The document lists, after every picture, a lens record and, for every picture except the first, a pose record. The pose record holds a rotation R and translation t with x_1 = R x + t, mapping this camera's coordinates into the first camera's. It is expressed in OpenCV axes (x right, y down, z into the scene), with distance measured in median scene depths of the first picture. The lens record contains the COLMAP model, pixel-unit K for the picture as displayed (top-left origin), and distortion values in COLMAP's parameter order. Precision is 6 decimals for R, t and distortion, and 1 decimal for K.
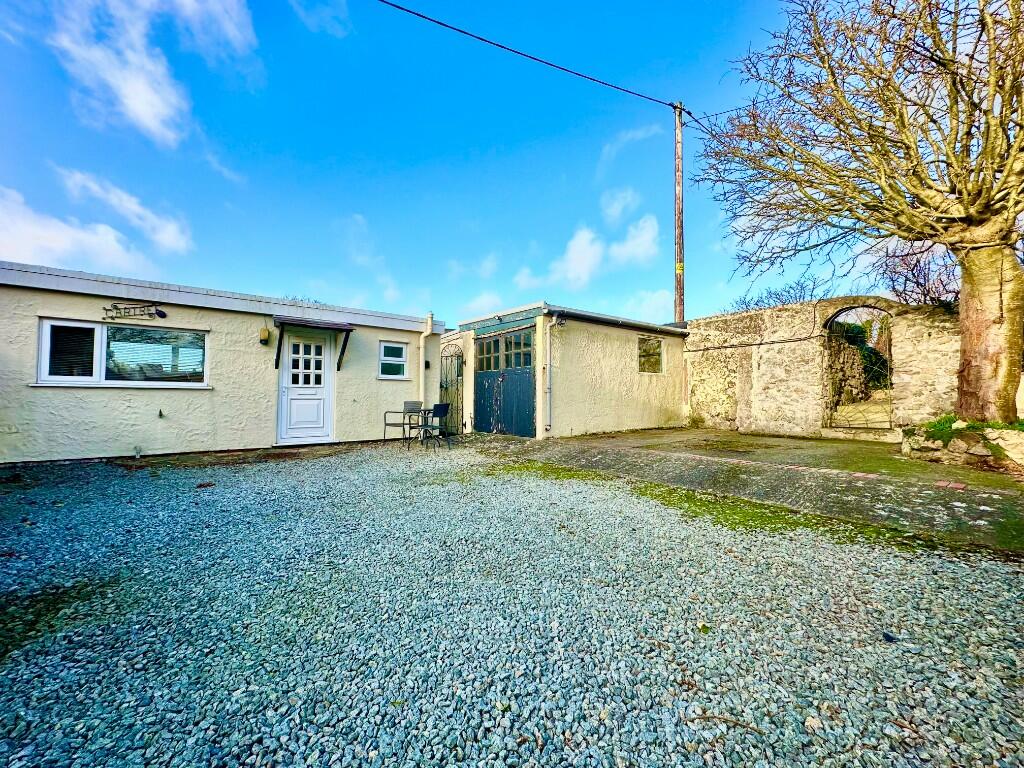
lens RADIAL K [[405.6, 0, 509.5], [0, 405.6, 384.7], [0, 0, 1]] dist [-0.000780, -0.000064]
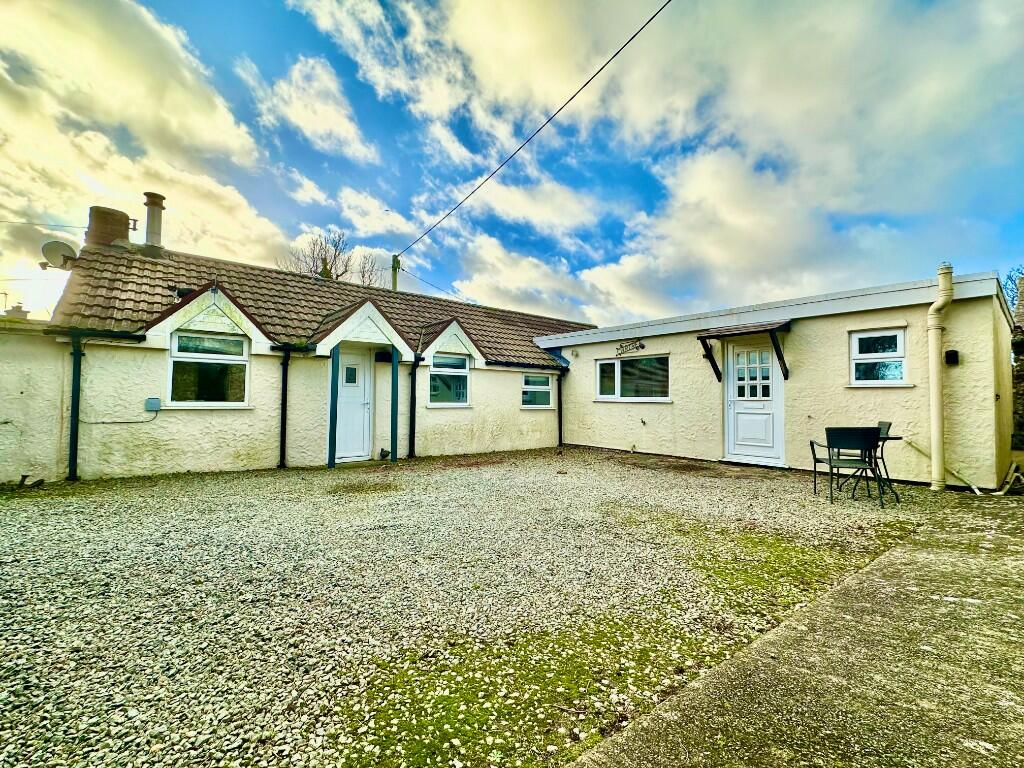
lens RADIAL K [[437.6, 0, 515.4], [0, 437.6, 385.1], [0, 0, 1]] dist [0.002968, 0.000138]
pose [[0.034671, -0.036418, -0.998735, 0.454388], [0.025164, 0.999051, -0.035556, -0.006073], [0.999082, -0.023900, 0.035555, 0.449034]]
